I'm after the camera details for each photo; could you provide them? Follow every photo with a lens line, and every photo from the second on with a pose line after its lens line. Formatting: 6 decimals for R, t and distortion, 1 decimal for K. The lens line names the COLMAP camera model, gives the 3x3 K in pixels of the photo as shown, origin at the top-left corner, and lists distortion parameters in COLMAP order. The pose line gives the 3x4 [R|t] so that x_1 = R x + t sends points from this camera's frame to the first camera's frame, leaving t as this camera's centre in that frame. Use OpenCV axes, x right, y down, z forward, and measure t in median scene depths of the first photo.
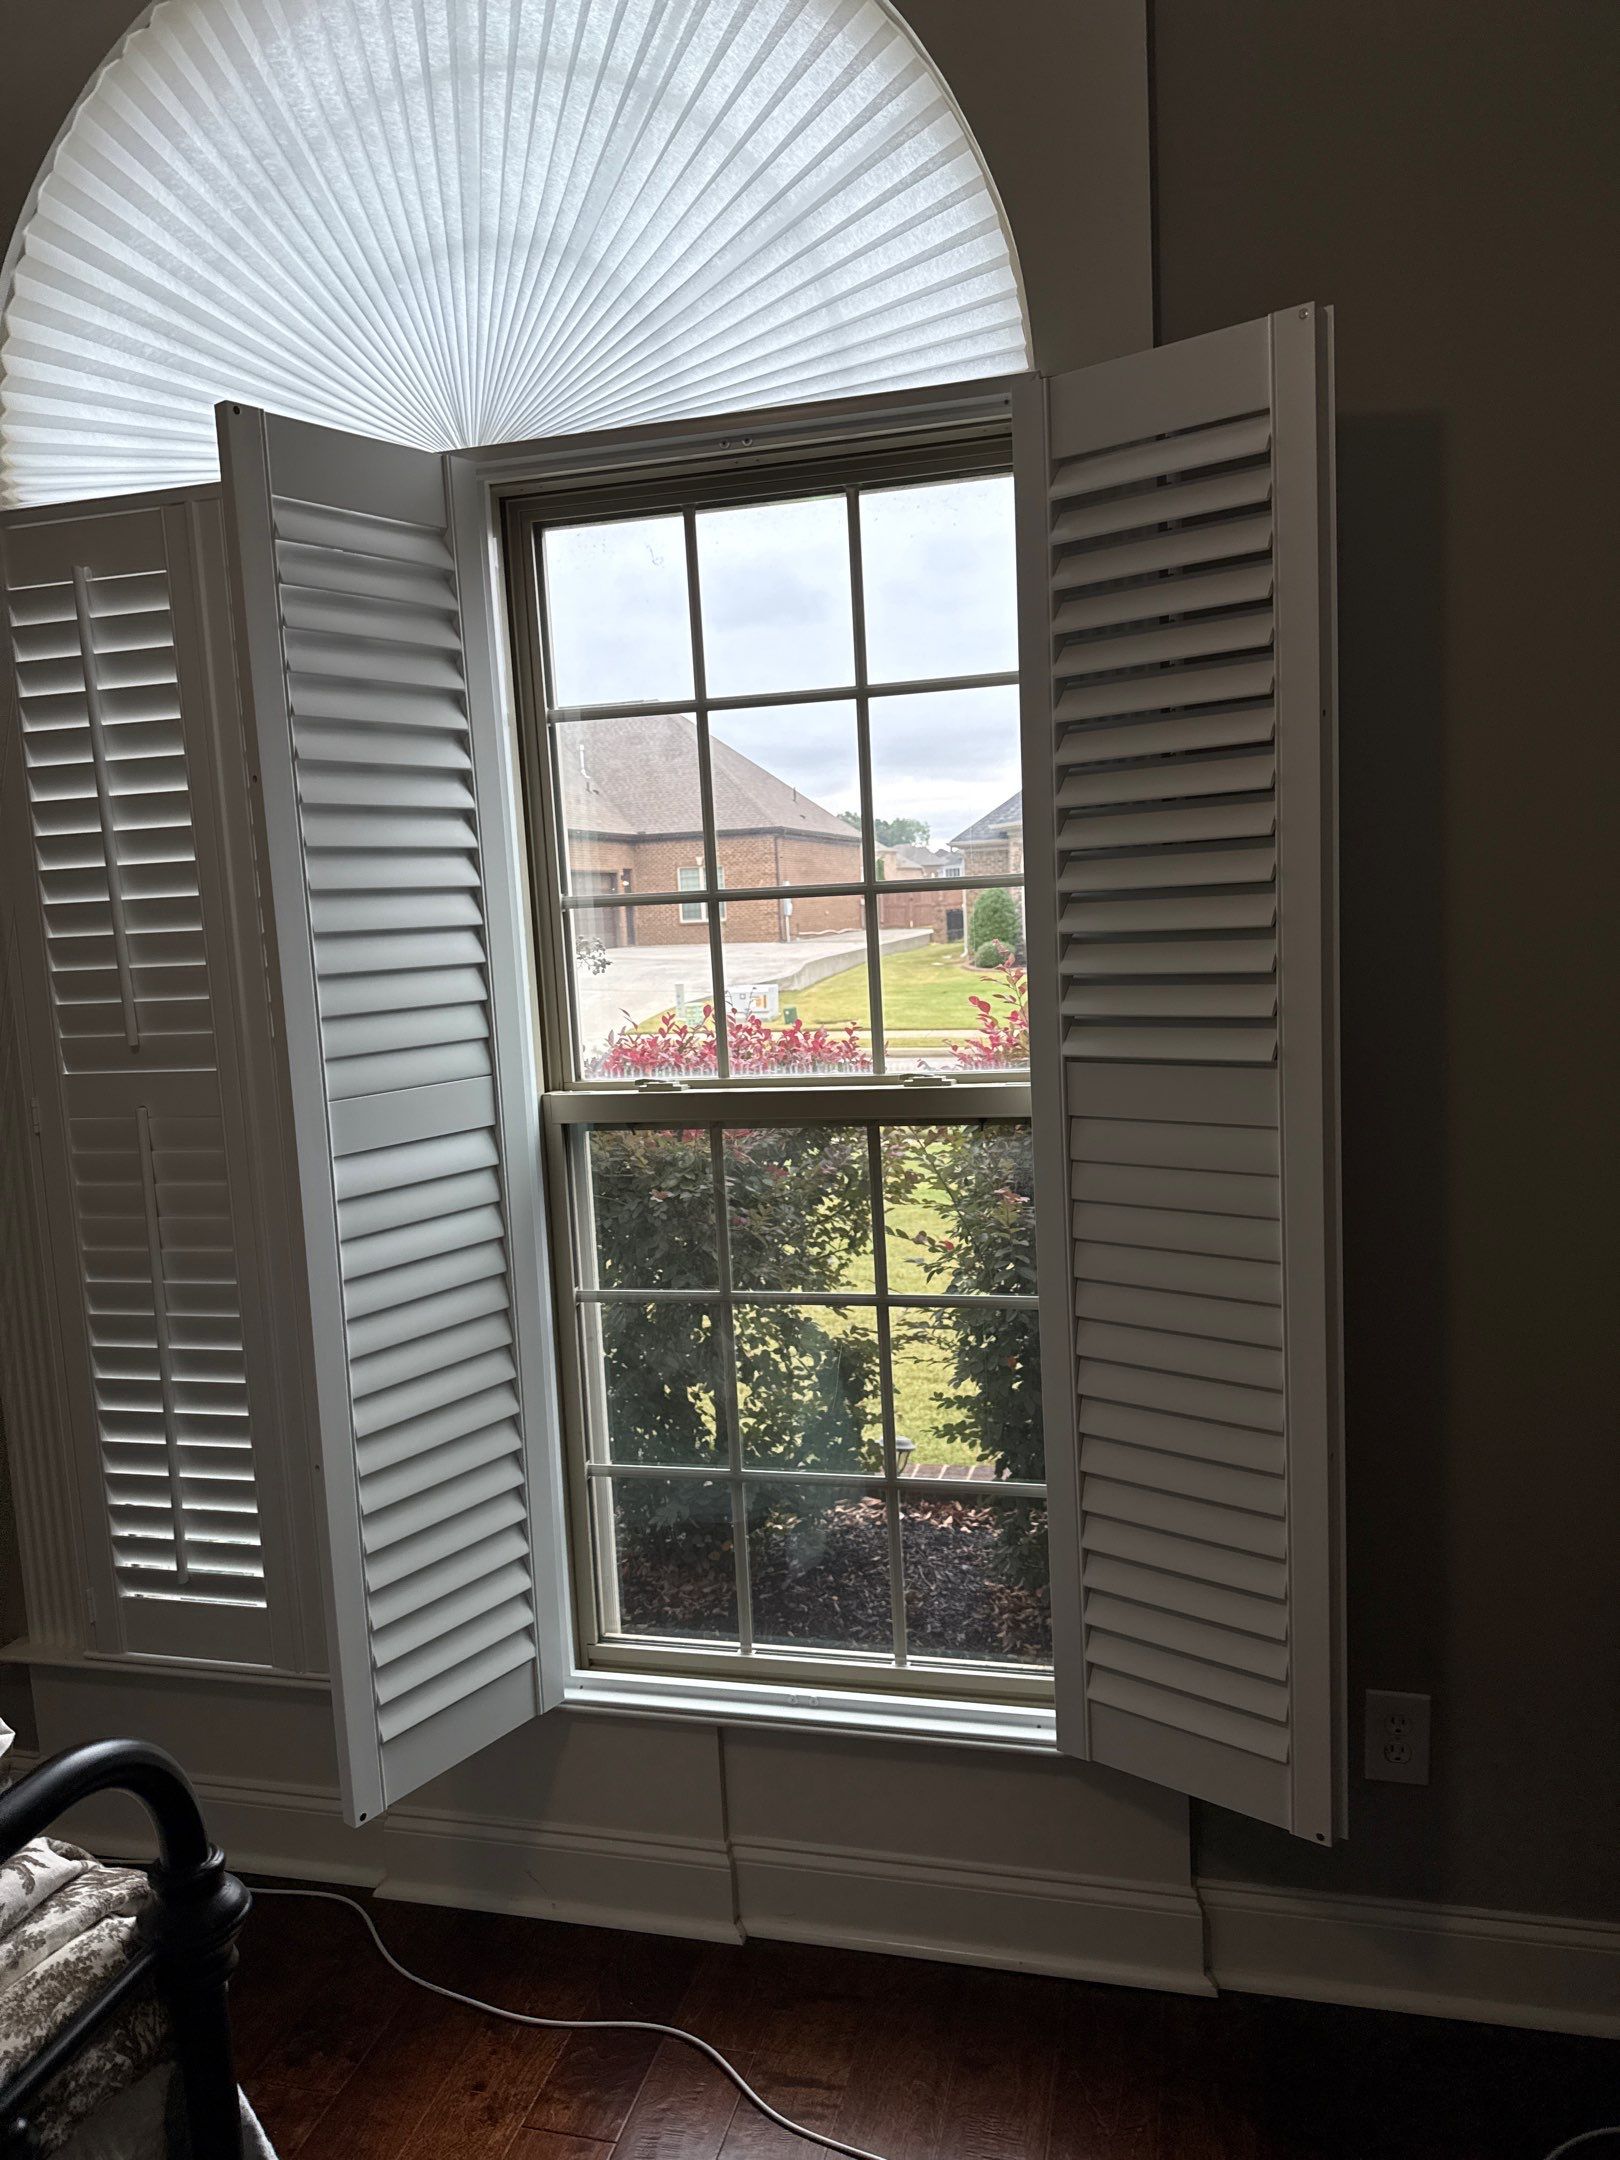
lens RADIAL K [[1745.0, 0, 810.0], [0, 1745.0, 1080.0], [0, 0, 1]] dist [0.081912, -0.264873]
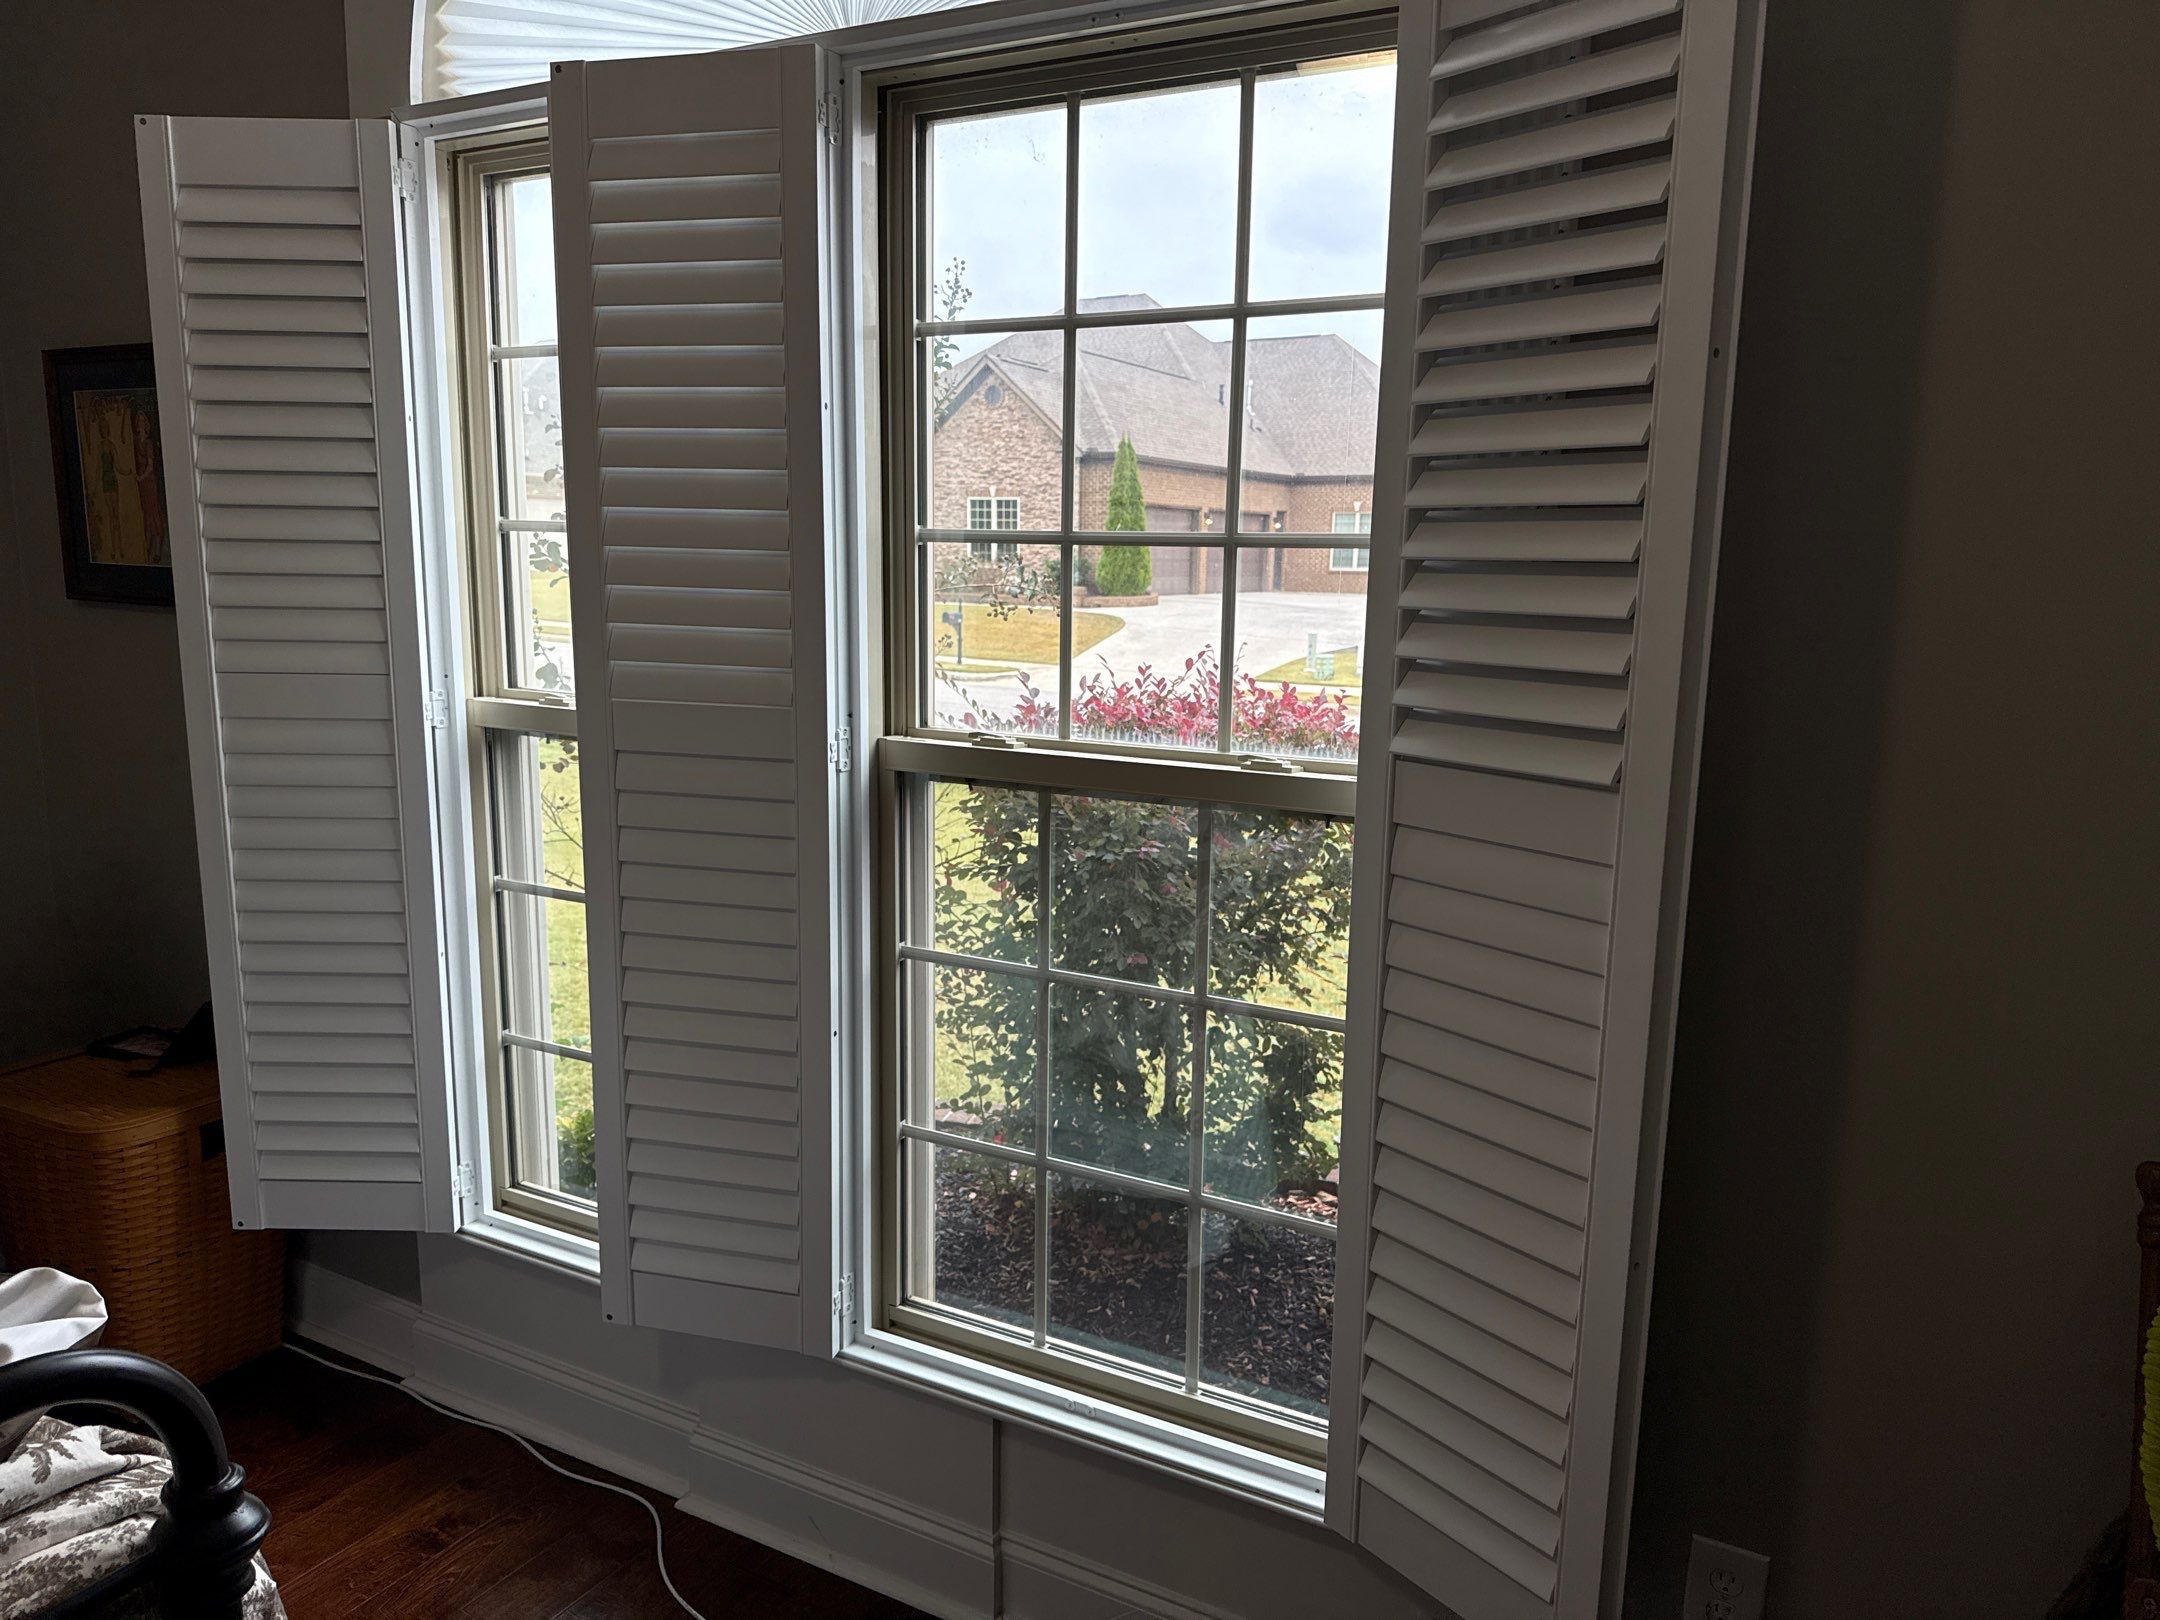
lens RADIAL K [[1745.0, 0, 898.4], [0, 1745.0, 866.1], [0, 0, 1]] dist [0.081912, -0.264873]
pose [[0.954579, 0.117289, -0.273902, 0.127086], [-0.094218, 0.990916, 0.095965, -0.014969], [0.282670, -0.065800, 0.956958, 0.092409]]
